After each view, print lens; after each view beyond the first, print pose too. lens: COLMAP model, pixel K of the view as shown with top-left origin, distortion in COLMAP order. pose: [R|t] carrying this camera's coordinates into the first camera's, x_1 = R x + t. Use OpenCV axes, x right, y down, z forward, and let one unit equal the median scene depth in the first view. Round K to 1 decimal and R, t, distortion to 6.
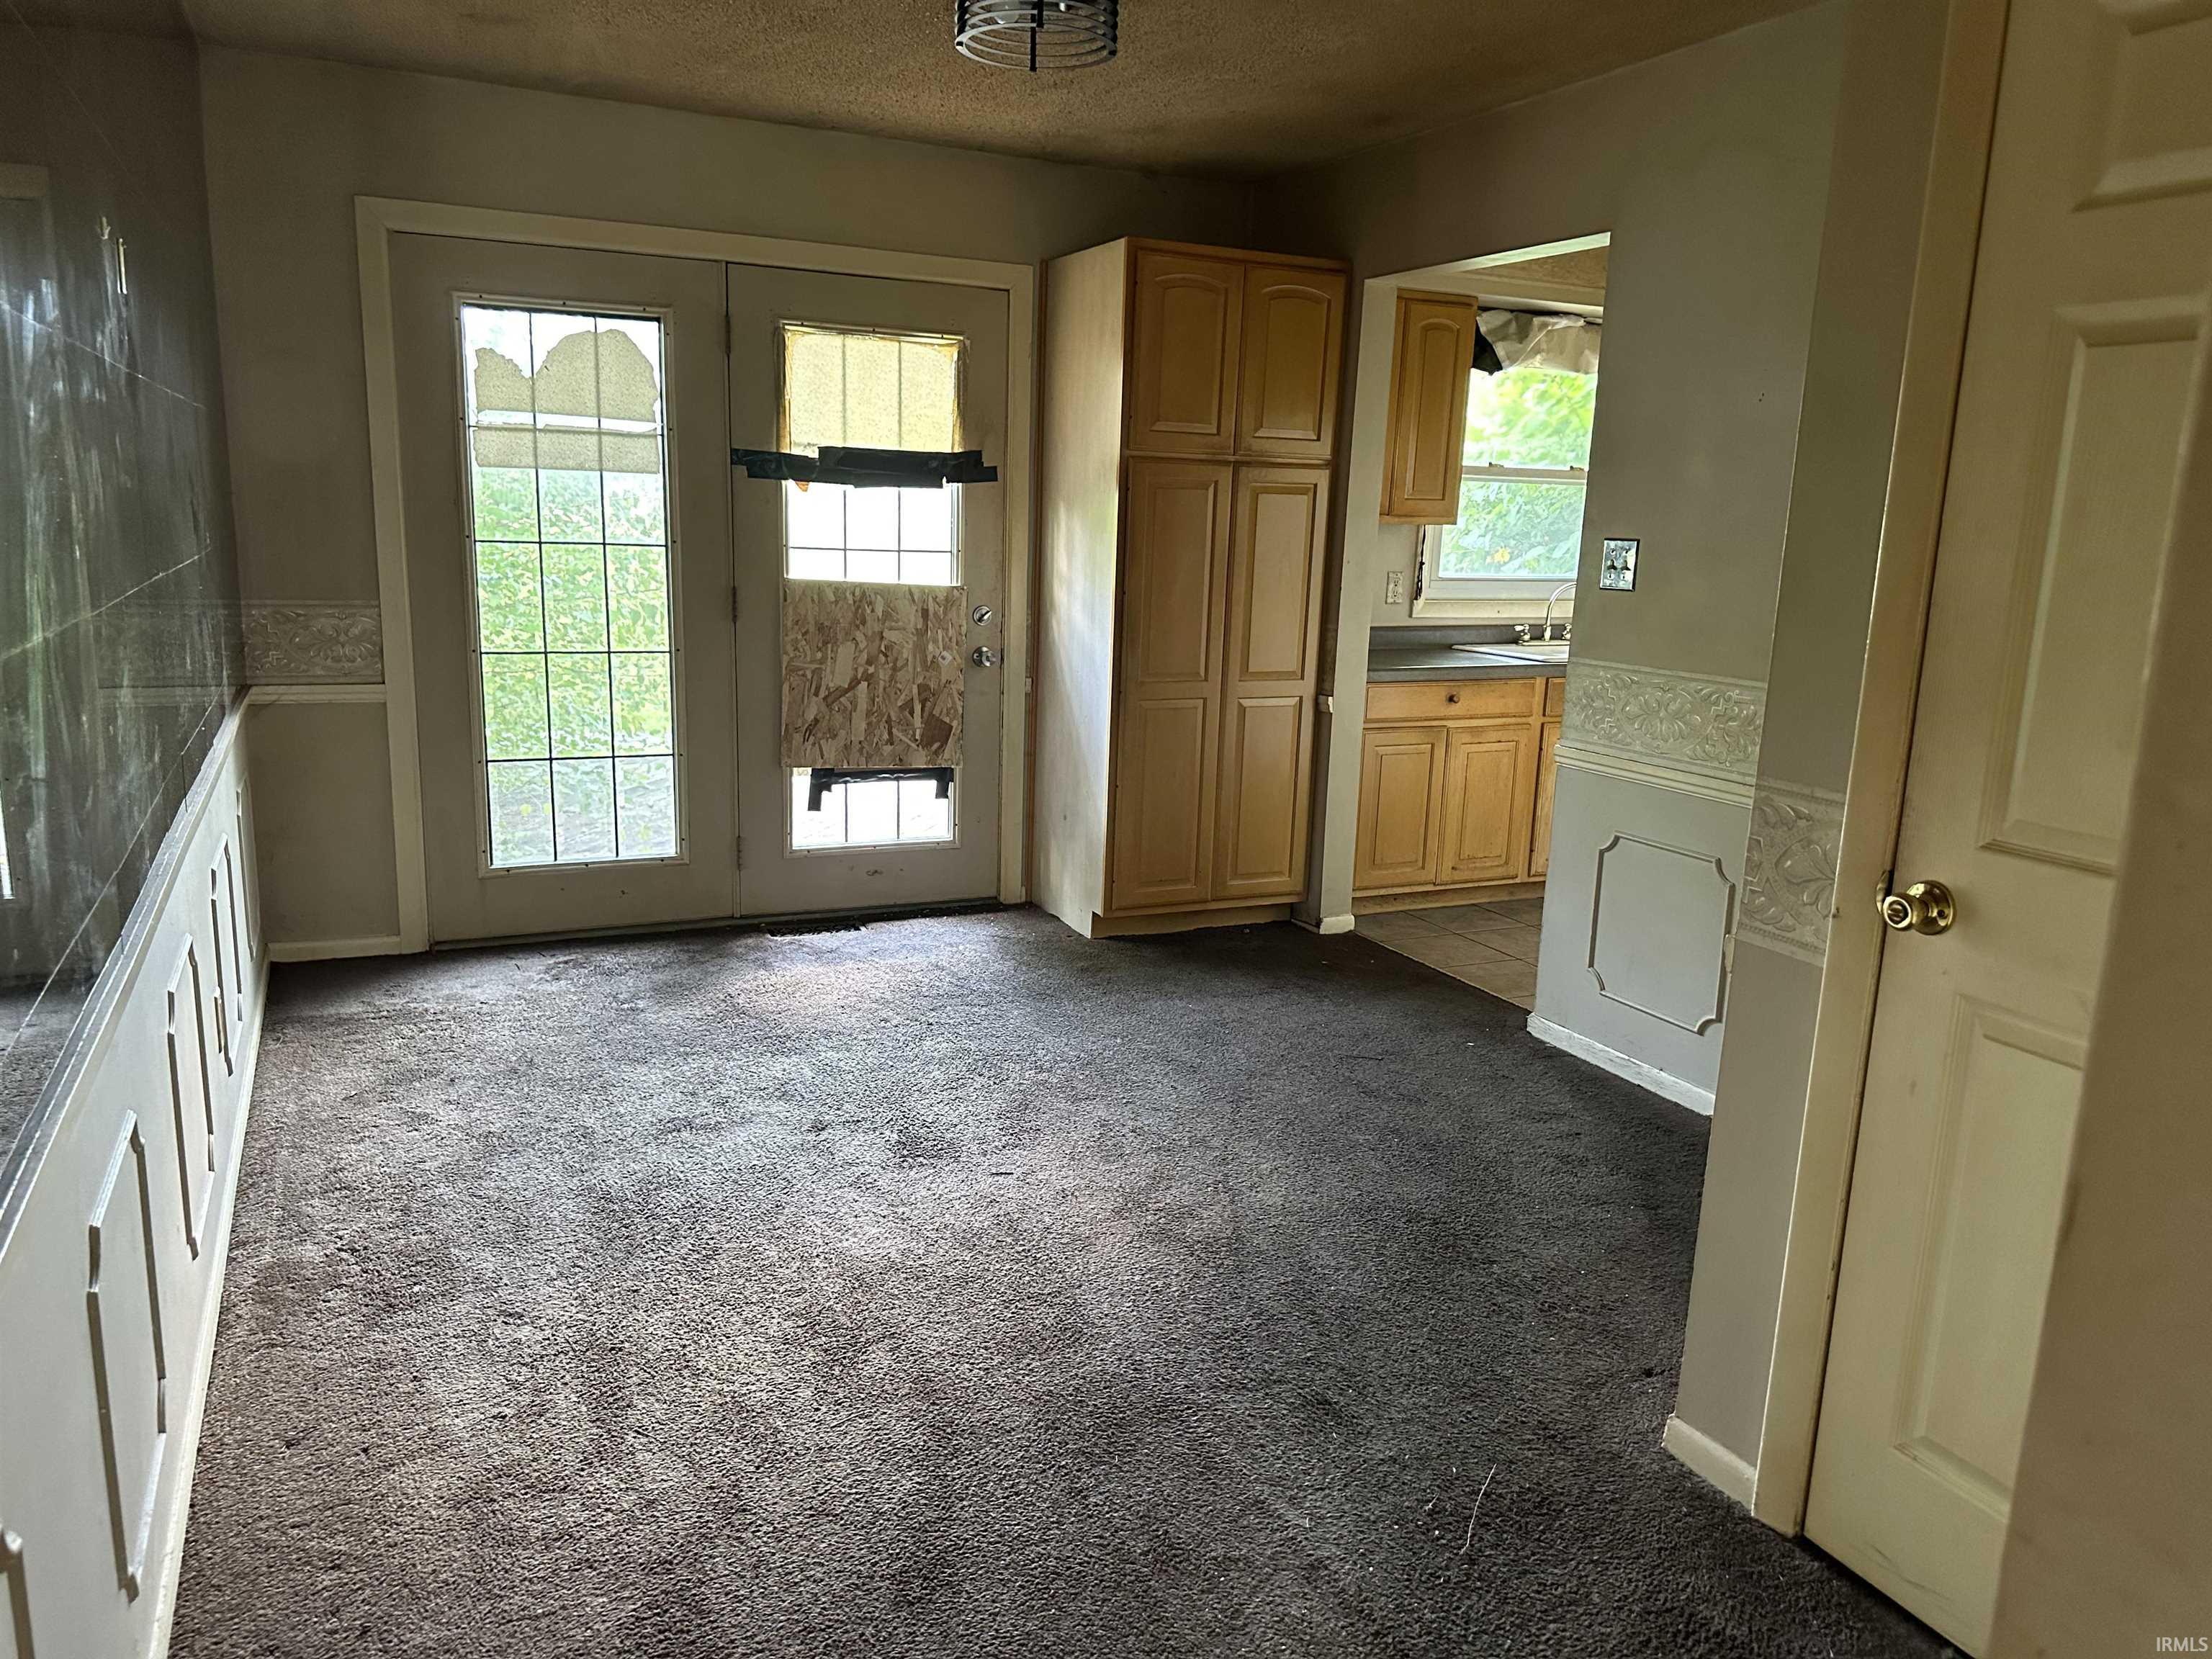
lens RADIAL K [[1575.8, 0, 1042.2], [0, 1575.8, 832.6], [0, 0, 1]] dist [0.058354, -0.030283]
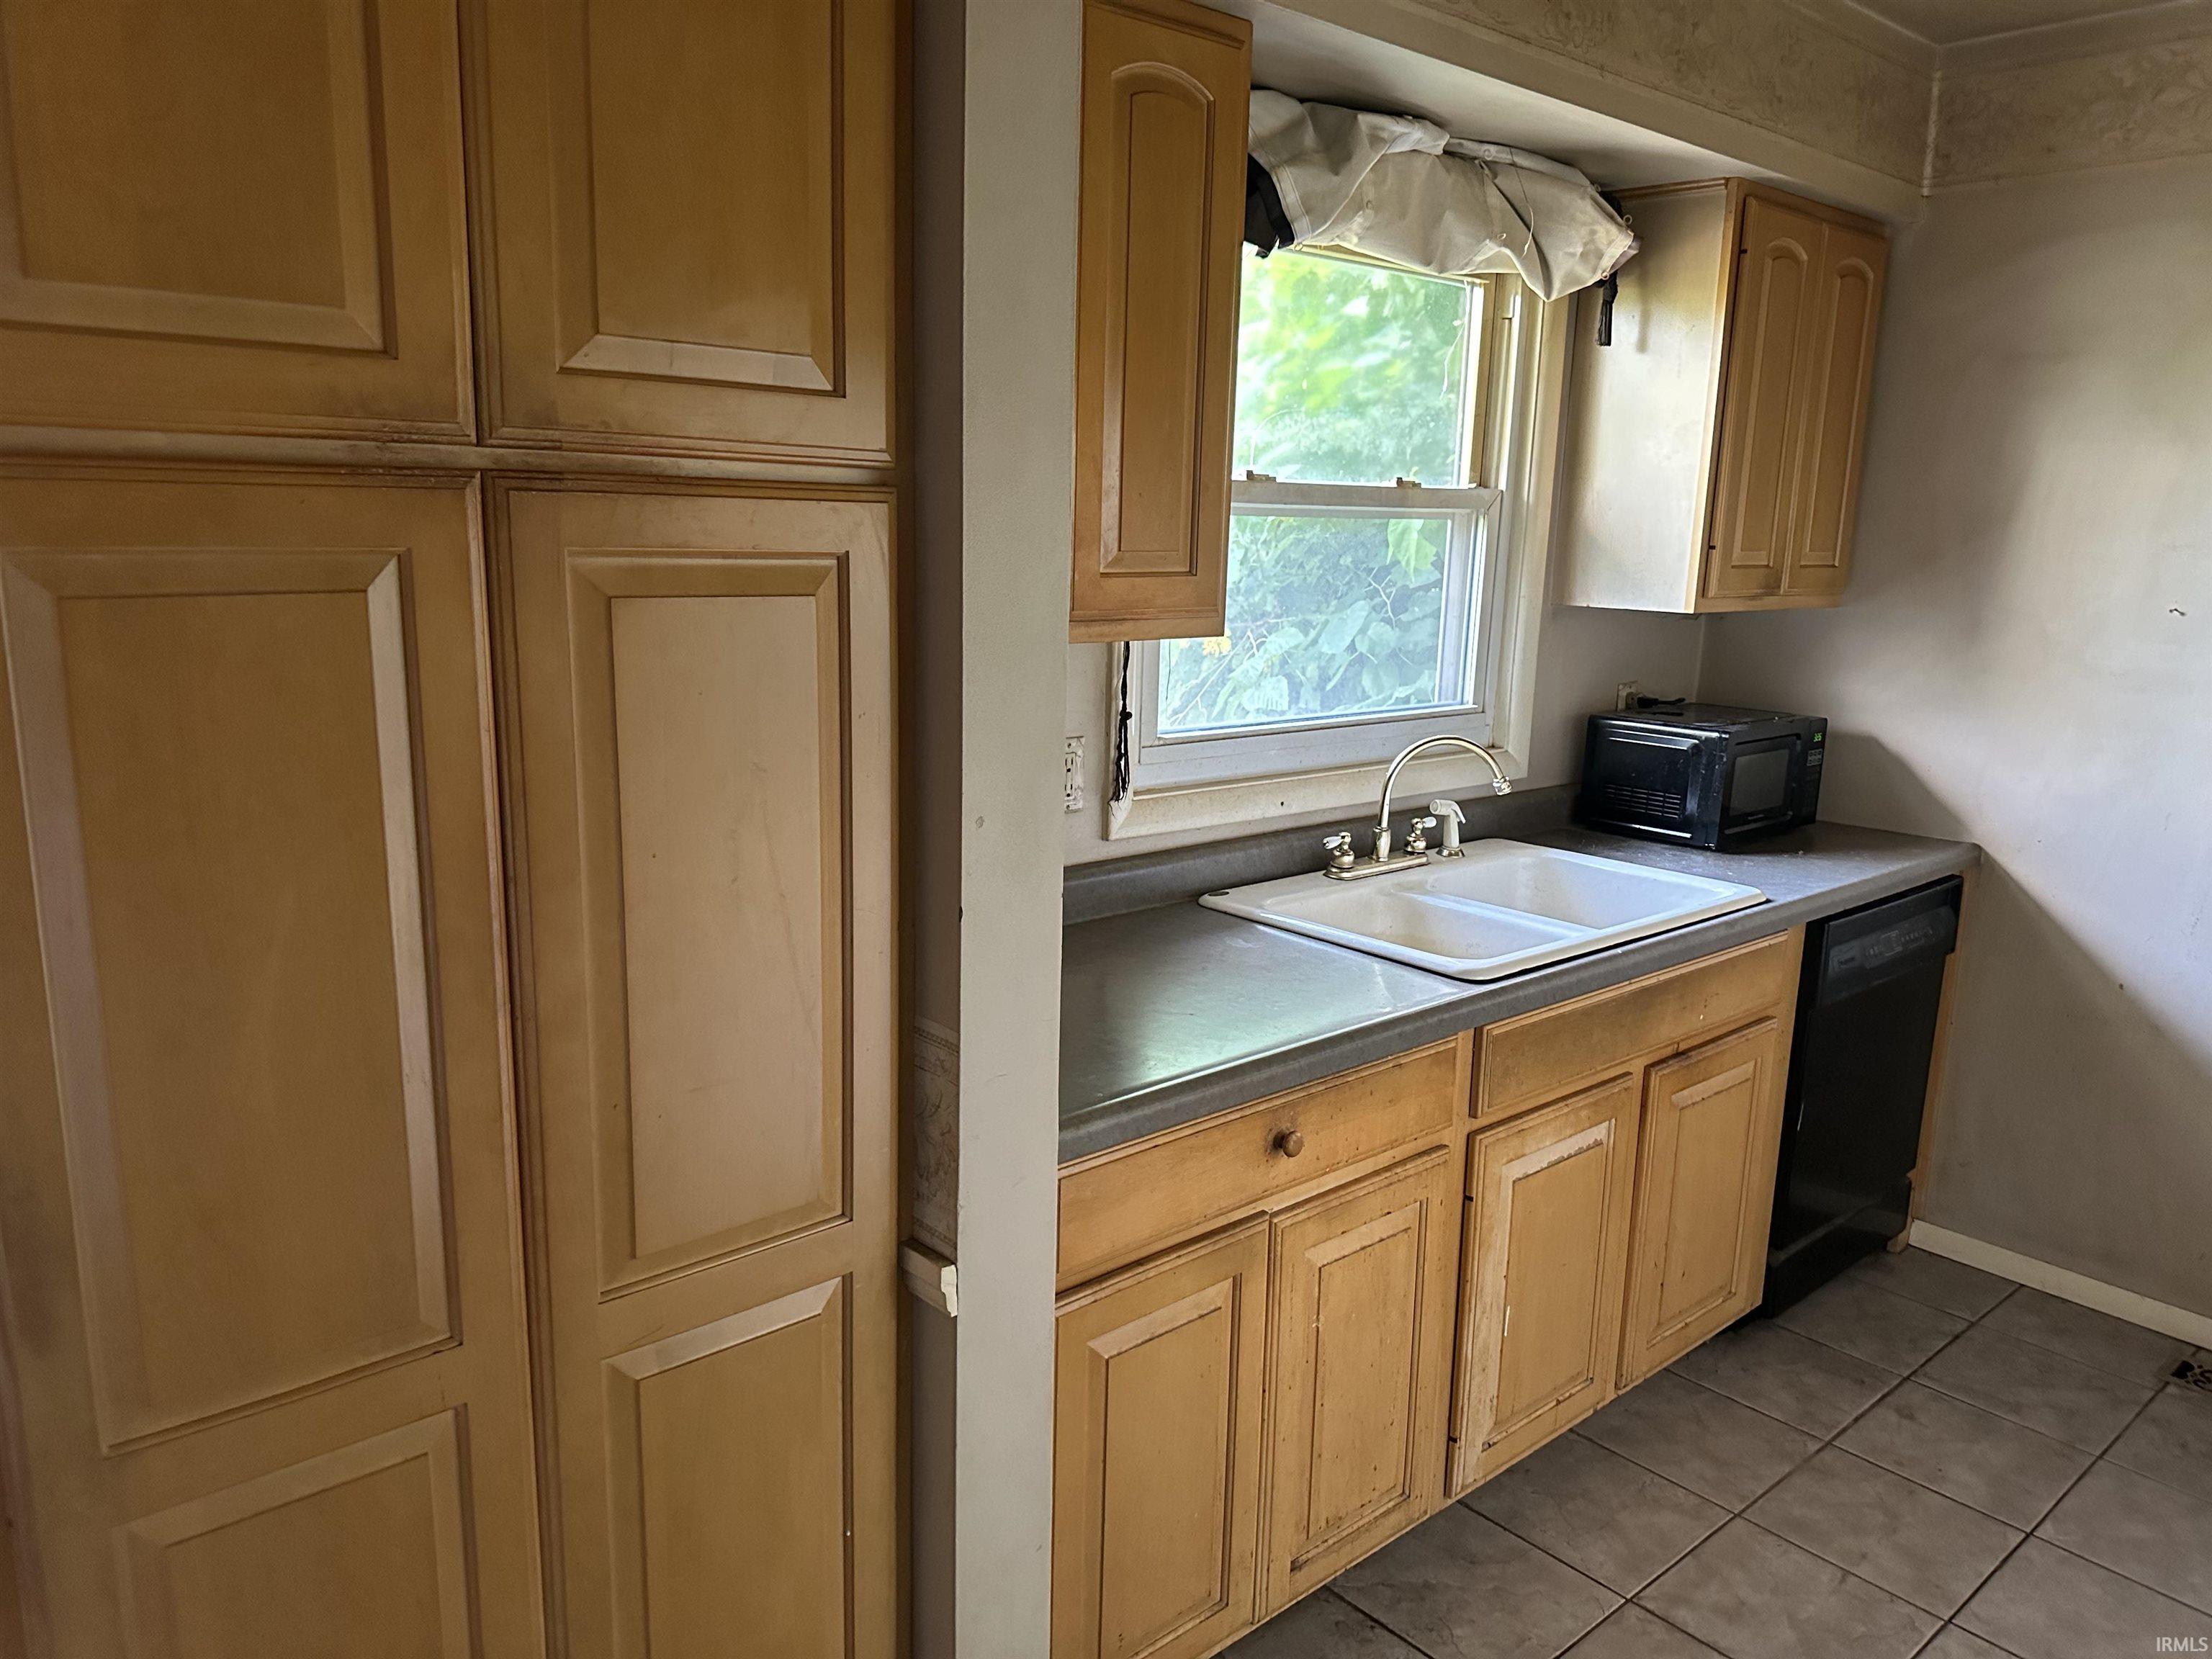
lens RADIAL K [[1575.8, 0, 1112.0], [0, 1575.8, 830.7], [0, 0, 1]] dist [0.058354, -0.030283]
pose [[0.950893, -0.068697, 0.301799, 0.119127], [0.067956, 0.997604, 0.012968, -0.156918], [-0.301967, 0.008178, 0.953283, 0.657942]]
